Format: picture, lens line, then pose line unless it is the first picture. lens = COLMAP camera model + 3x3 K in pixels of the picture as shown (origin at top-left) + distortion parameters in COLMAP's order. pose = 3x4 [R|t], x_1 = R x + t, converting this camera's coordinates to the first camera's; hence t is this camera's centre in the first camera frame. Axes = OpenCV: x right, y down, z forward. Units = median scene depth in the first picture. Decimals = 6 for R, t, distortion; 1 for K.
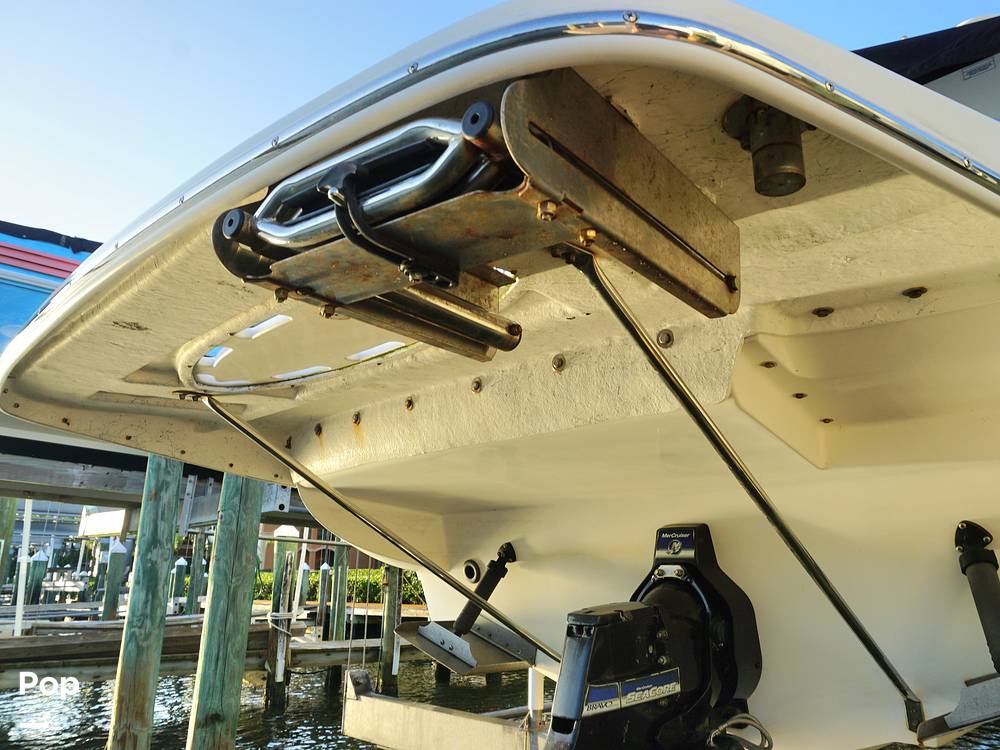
lens RADIAL K [[750.7, 0, 558.0], [0, 750.7, 376.9], [0, 0, 1]] dist [-0.042492, 0.029442]
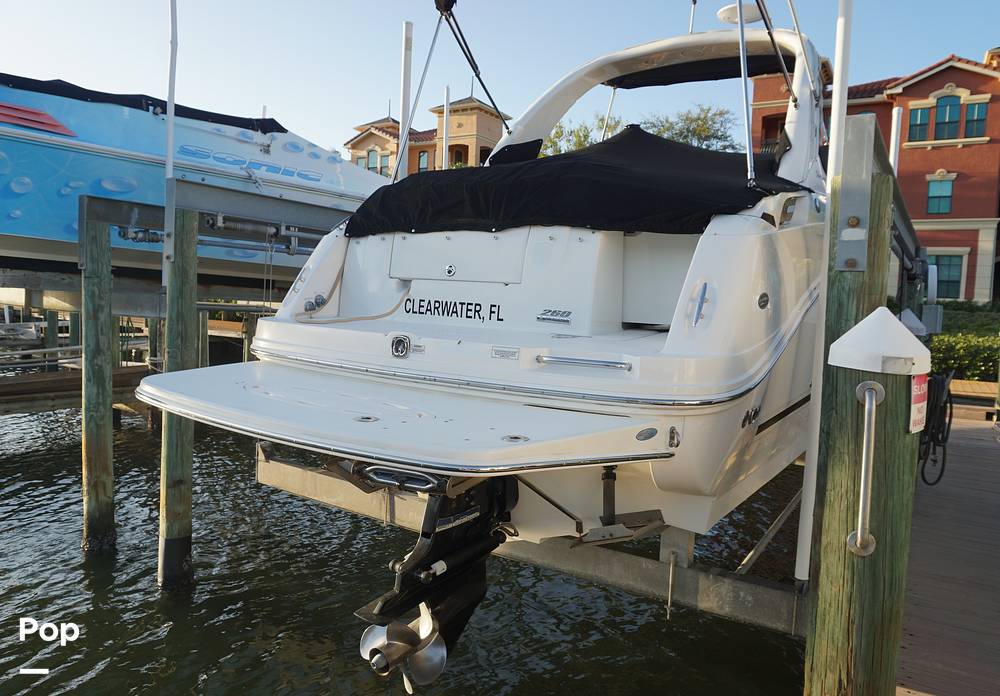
lens RADIAL K [[696.3, 0, 520.3], [0, 696.3, 349.4], [0, 0, 1]] dist [-0.055773, 0.035420]
pose [[0.978619, 0.029793, 0.203514, -0.070053], [-0.098099, 0.937272, 0.334512, -0.346610], [-0.180782, -0.347325, 0.920154, -0.346637]]
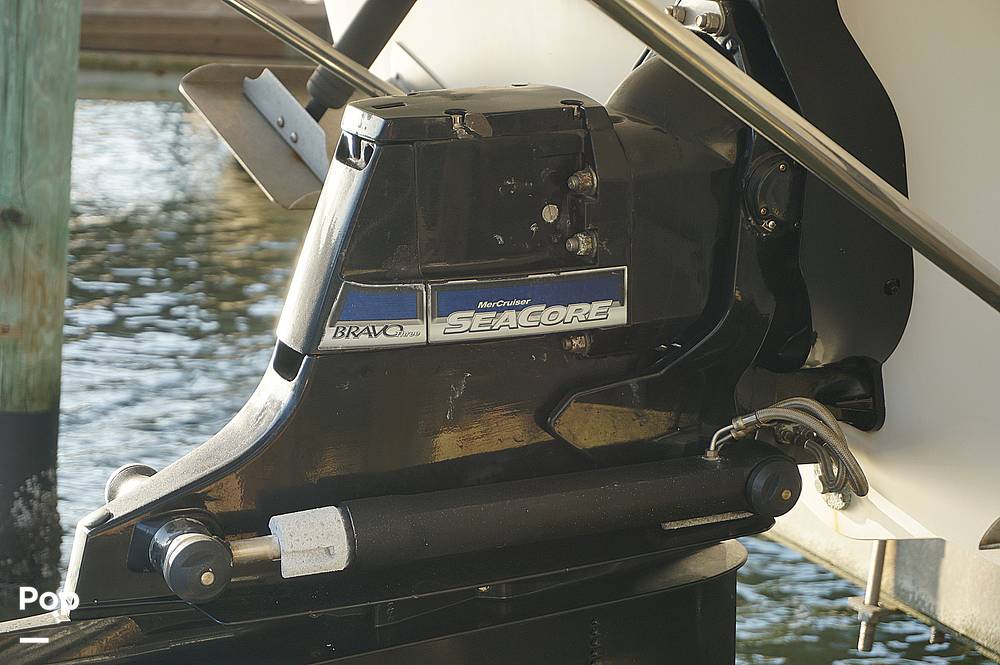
lens RADIAL K [[2094.0, 0, 500.0], [0, 2094.0, 332.5], [0, 0, 1]] dist [0.015146, 0.108074]
pose [[0.939224, 0.140219, -0.313364, 0.212067], [0.015239, 0.894858, 0.446090, -0.030256], [0.342967, -0.423754, 0.838336, 0.027081]]
